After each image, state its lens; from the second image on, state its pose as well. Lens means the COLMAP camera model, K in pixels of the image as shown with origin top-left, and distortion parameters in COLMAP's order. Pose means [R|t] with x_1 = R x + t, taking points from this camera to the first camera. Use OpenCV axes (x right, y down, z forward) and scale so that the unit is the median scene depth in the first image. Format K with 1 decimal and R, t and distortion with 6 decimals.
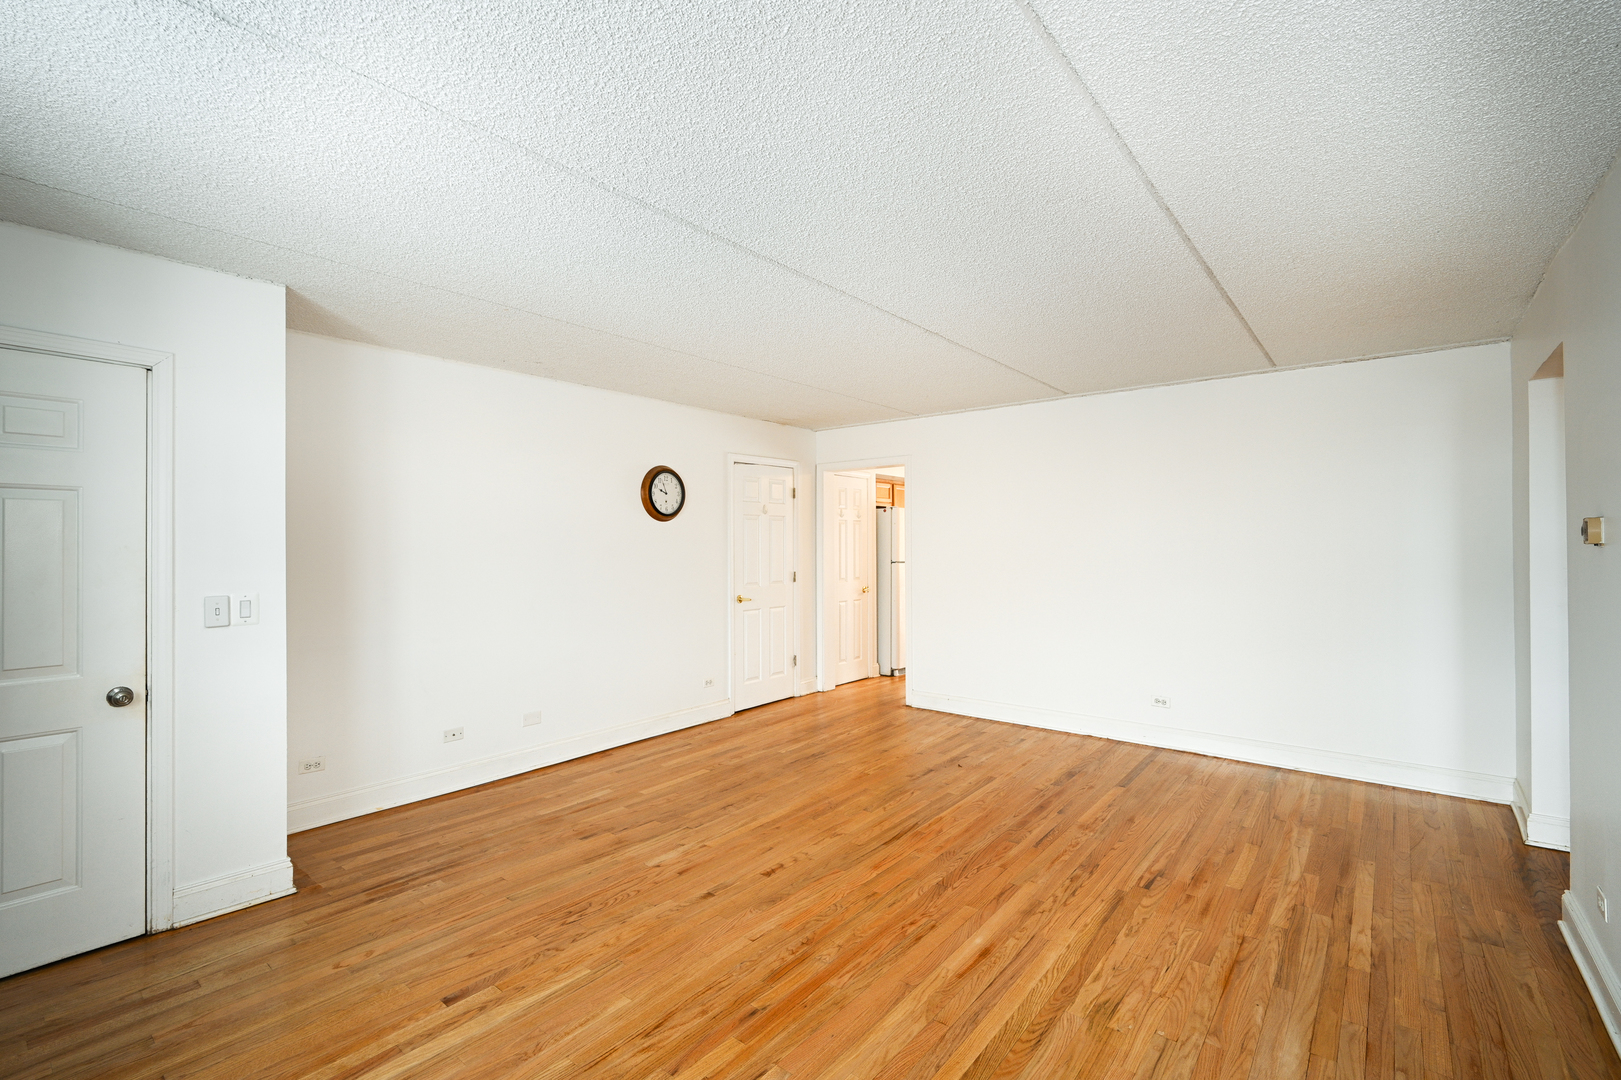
lens RADIAL K [[699.4, 0, 808.6], [0, 699.4, 538.9], [0, 0, 1]] dist [-0.000319, 0.000109]
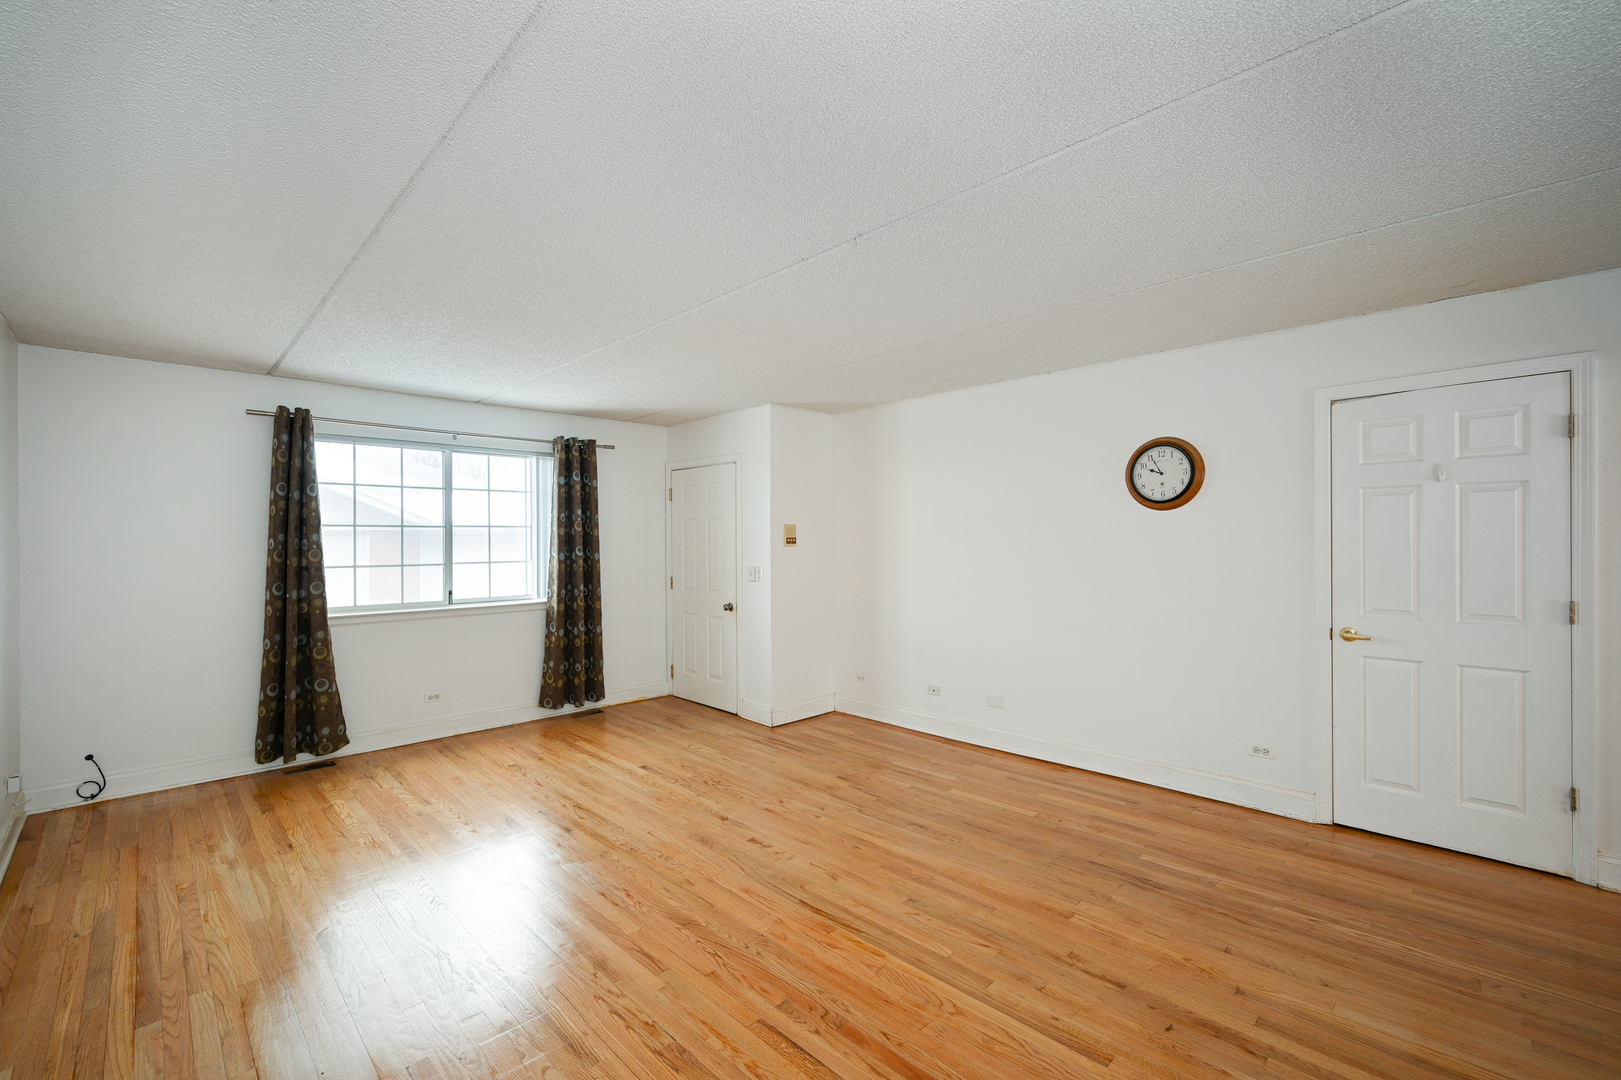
lens RADIAL K [[699.4, 0, 809.0], [0, 699.4, 542.0], [0, 0, 1]] dist [-0.000319, 0.000109]
pose [[-0.109576, 0.007687, -0.993949, 0.840088], [0.013960, 0.999883, 0.006194, -0.000936], [0.993880, -0.013197, -0.109671, 0.989351]]
